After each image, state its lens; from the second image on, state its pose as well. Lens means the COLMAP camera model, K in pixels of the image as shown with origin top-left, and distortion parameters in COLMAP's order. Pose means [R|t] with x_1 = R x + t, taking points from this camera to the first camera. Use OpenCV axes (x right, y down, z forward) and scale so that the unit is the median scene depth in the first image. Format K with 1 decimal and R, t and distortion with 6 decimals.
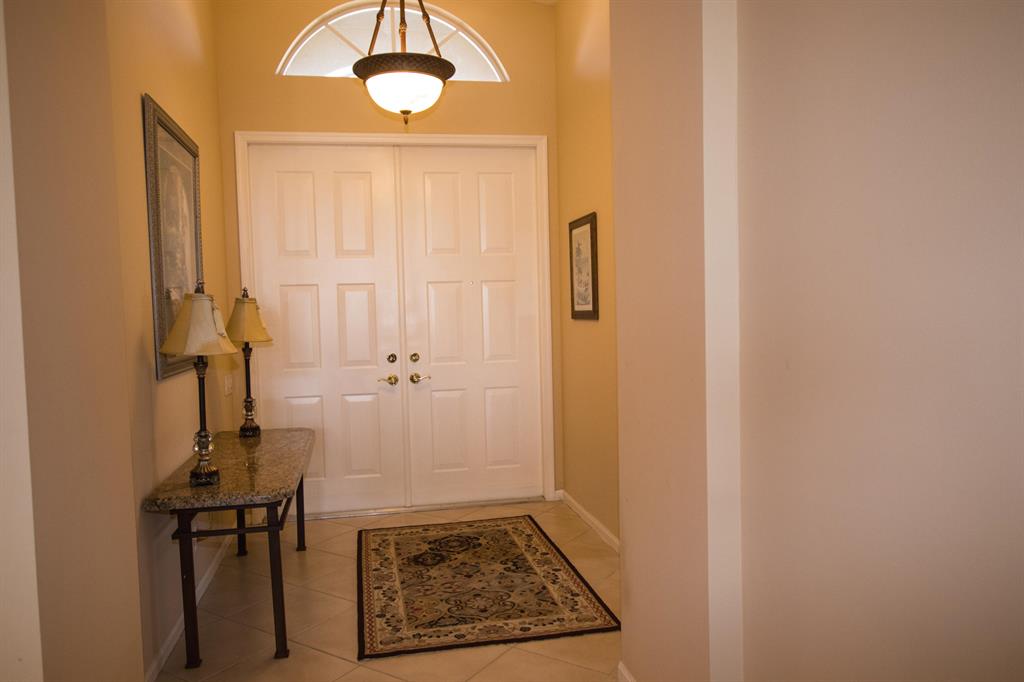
lens RADIAL K [[726.6, 0, 512.0], [0, 726.6, 341.0], [0, 0, 1]] dist [-0.003598, 0.000666]
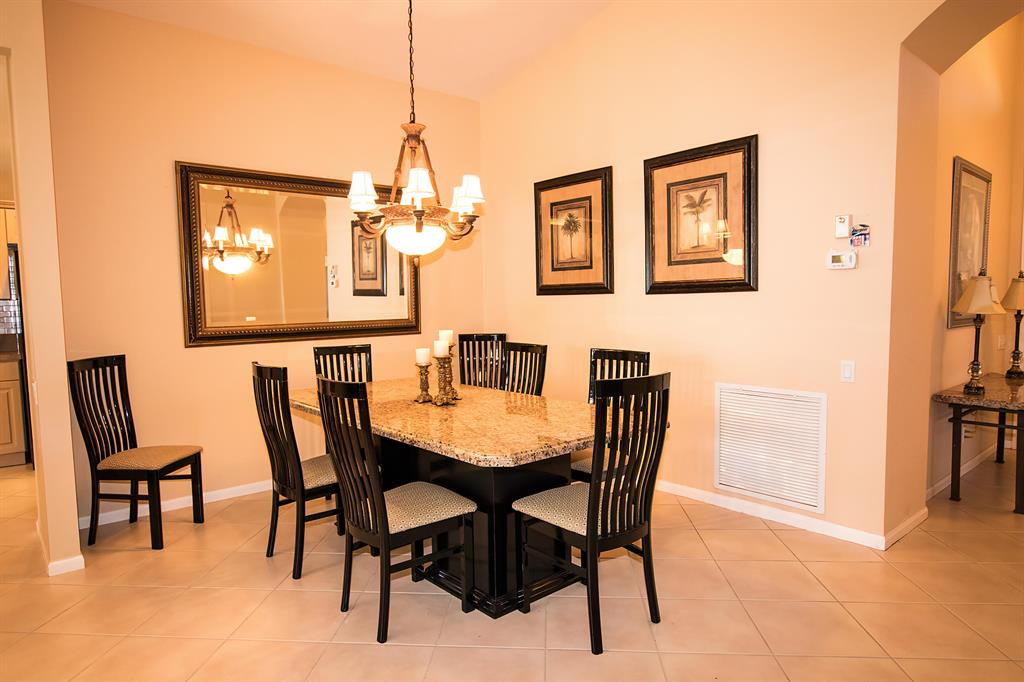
lens RADIAL K [[612.1, 0, 512.0], [0, 612.1, 341.0], [0, 0, 1]] dist [-0.003230, 0.000029]
pose [[0.484213, 0.084680, -0.870843, 0.240505], [-0.045146, 0.996398, 0.071786, 0.025946], [0.873784, 0.004555, 0.486292, -0.531941]]
